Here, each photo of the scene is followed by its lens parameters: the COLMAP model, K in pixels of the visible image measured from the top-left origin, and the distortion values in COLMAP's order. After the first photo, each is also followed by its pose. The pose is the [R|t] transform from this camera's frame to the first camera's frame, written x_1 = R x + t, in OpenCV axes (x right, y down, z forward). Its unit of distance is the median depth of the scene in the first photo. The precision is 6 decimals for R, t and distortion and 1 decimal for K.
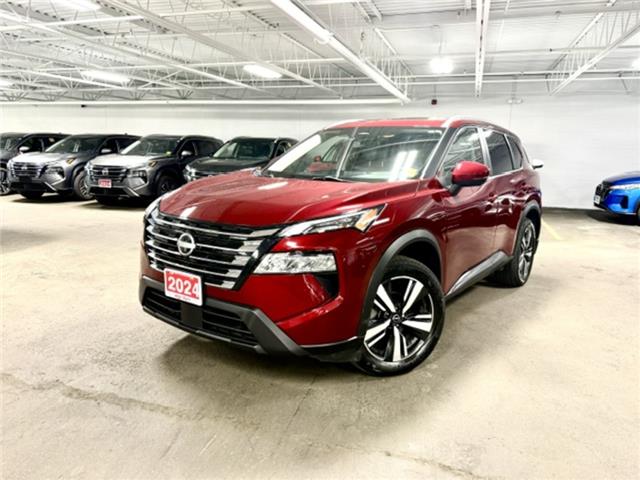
lens RADIAL K [[460.1, 0, 304.9], [0, 460.1, 239.3], [0, 0, 1]] dist [0.017772, -0.000831]
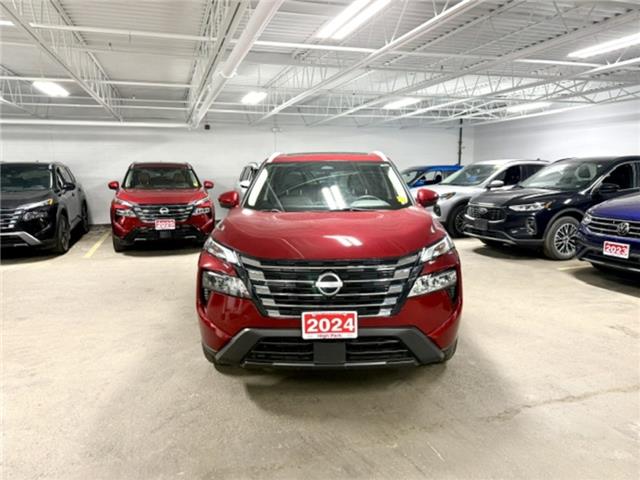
lens RADIAL K [[460.1, 0, 304.9], [0, 460.1, 239.3], [0, 0, 1]] dist [0.017772, -0.000831]
pose [[0.805678, -0.112305, 0.581611, -0.899418], [0.133912, 0.990976, 0.005849, -0.102855], [-0.577019, 0.073173, 0.813446, 0.183505]]
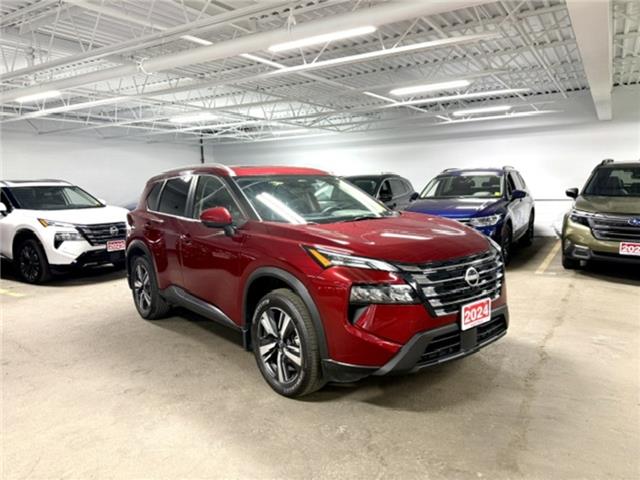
lens RADIAL K [[474.4, 0, 342.5], [0, 474.4, 227.0], [0, 0, 1]] dist [0.043770, -0.000939]
pose [[0.200190, -0.105881, 0.974019, -1.553184], [0.197521, 0.978093, 0.065727, -0.275526], [-0.959640, 0.179231, 0.216718, 1.040323]]
